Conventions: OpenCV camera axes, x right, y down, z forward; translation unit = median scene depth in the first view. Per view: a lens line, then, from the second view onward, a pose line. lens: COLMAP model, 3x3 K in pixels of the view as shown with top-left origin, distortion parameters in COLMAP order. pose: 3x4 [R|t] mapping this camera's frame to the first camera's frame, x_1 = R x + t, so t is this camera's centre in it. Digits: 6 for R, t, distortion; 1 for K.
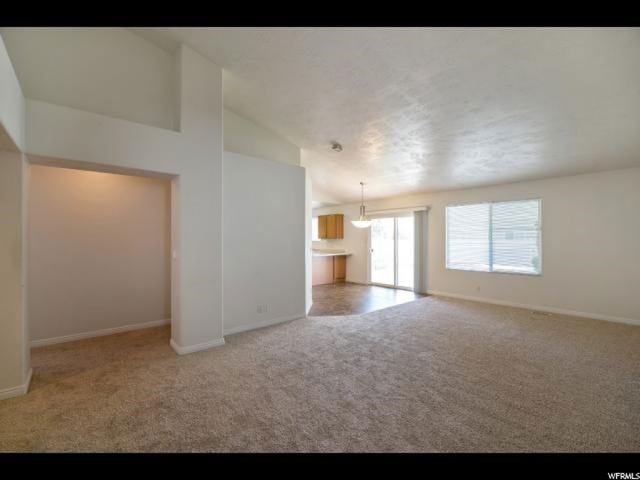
lens RADIAL K [[279.7, 0, 320.0], [0, 279.7, 240.0], [0, 0, 1]] dist [-0.004933, -0.000351]
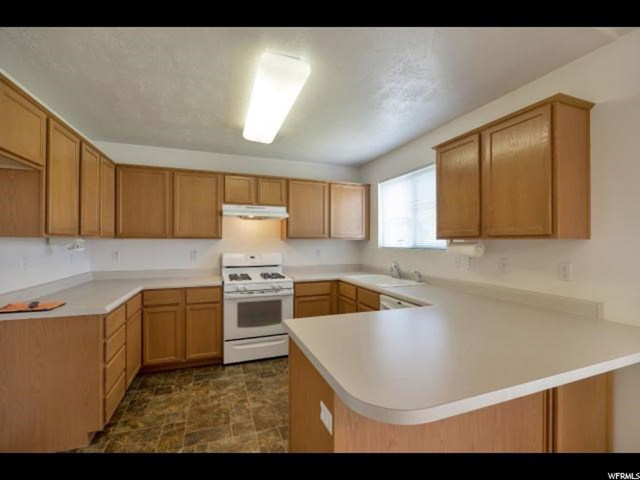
lens RADIAL K [[279.7, 0, 320.0], [0, 279.7, 240.0], [0, 0, 1]] dist [-0.004933, -0.000351]
pose [[0.939425, 0.008750, -0.342644, -0.026101], [-0.010518, 0.999939, -0.003302, -0.003596], [0.342594, 0.006706, 0.939460, 1.031490]]
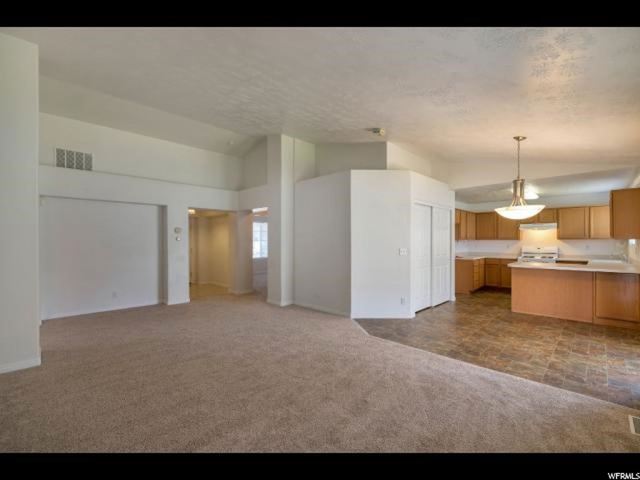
lens RADIAL K [[279.7, 0, 320.0], [0, 279.7, 240.0], [0, 0, 1]] dist [-0.004933, -0.000351]
pose [[0.076386, 0.002856, -0.997074, 0.663767], [-0.002487, 0.999993, 0.002674, -0.004582], [0.997075, 0.002276, 0.076392, 0.574770]]
